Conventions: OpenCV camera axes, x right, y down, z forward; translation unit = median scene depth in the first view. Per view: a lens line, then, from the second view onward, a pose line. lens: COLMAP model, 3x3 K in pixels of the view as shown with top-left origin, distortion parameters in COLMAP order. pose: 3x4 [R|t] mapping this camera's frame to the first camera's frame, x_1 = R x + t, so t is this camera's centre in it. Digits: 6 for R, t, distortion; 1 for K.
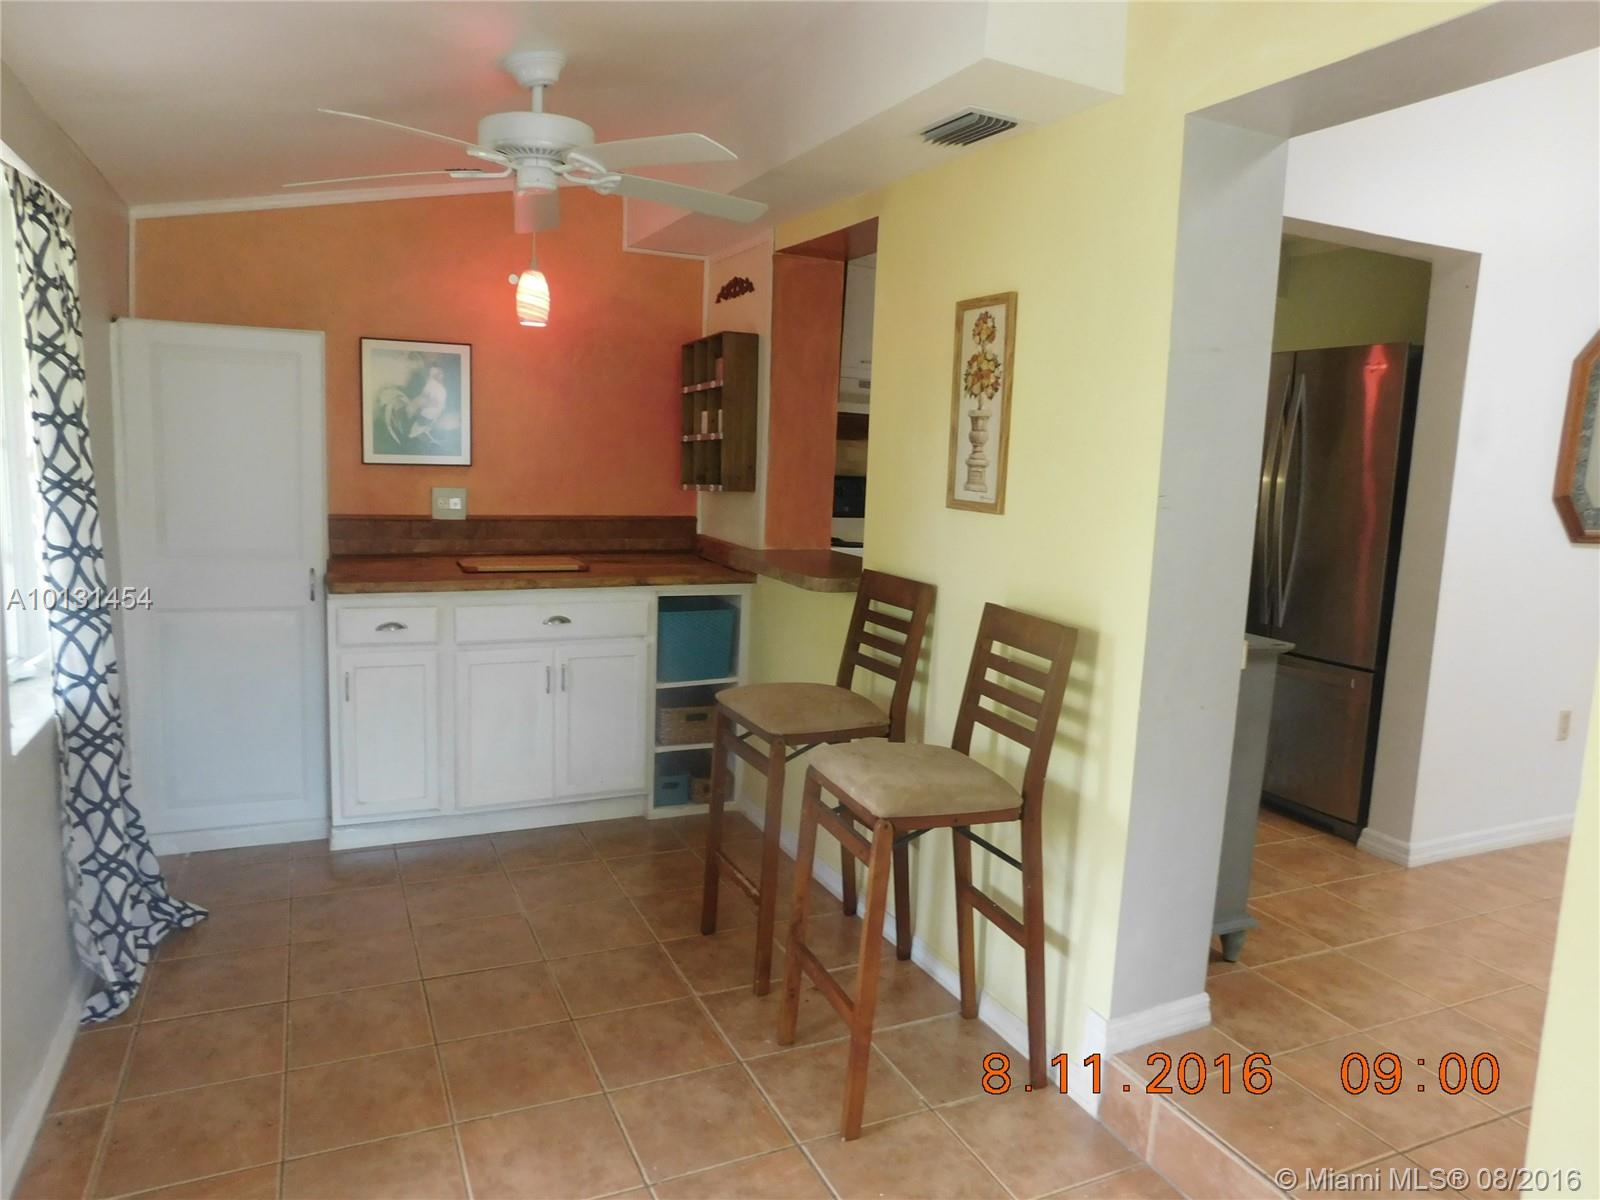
lens RADIAL K [[1063.4, 0, 800.0], [0, 1063.4, 600.0], [0, 0, 1]] dist [-0.024667, 0.032738]
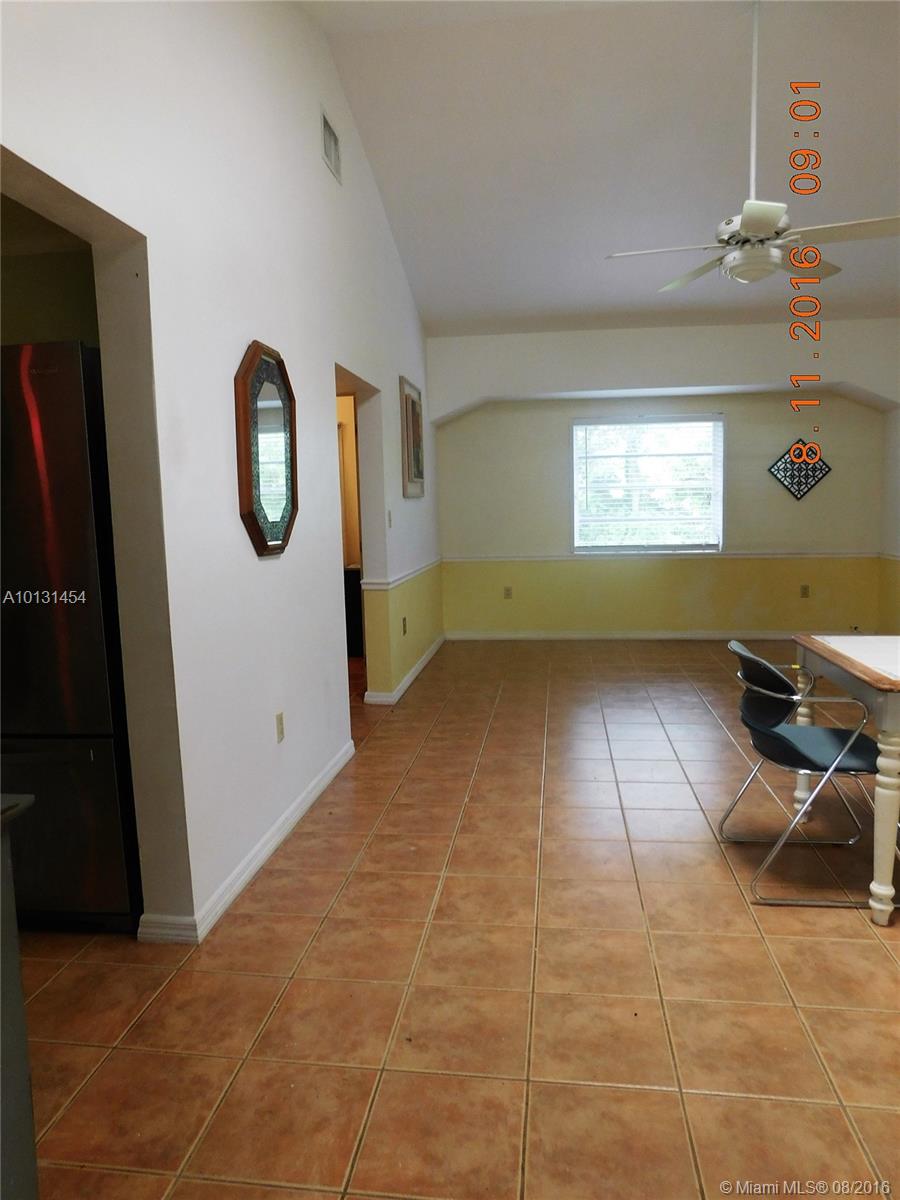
lens RADIAL K [[797.5, 0, 450.0], [0, 797.5, 600.0], [0, 0, 1]] dist [-0.024667, 0.032738]
pose [[0.546347, -0.149515, 0.824105, 0.201526], [0.162796, 0.984129, 0.070621, -0.041780], [-0.821585, 0.095577, 0.562017, 0.460633]]
